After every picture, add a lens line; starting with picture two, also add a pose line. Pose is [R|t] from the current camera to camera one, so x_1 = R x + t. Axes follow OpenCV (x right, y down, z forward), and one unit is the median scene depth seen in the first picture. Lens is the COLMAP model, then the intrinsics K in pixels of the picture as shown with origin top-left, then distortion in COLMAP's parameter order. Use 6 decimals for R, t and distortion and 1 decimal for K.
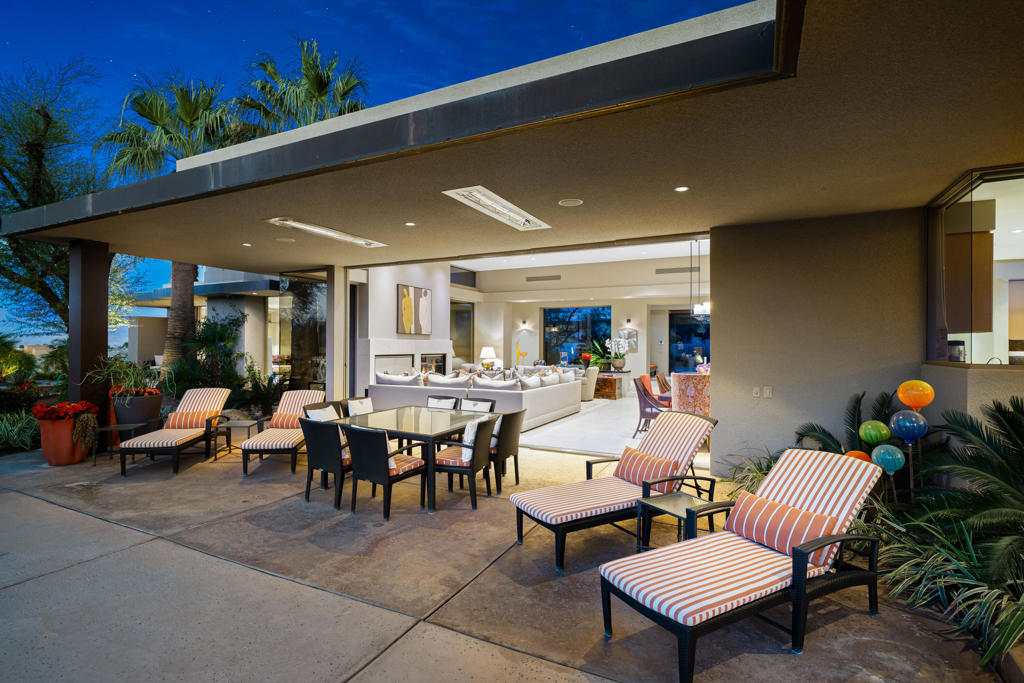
lens RADIAL K [[492.6, 0, 512.0], [0, 492.6, 341.5], [0, 0, 1]] dist [-0.000171, -0.000014]
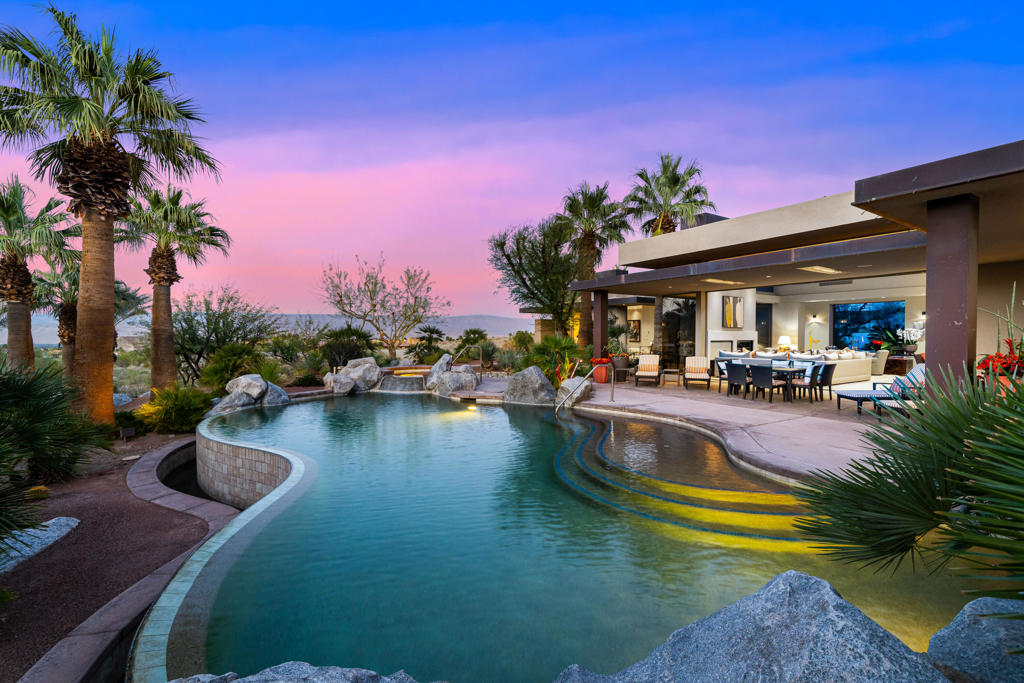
lens RADIAL K [[450.8, 0, 512.0], [0, 450.8, 341.5], [0, 0, 1]] dist [0.002481, 0.000316]
pose [[0.859808, -0.000228, -0.510618, -0.066959], [0.009017, 0.999851, 0.014737, 0.001253], [0.510538, -0.017275, 0.859681, -0.505478]]
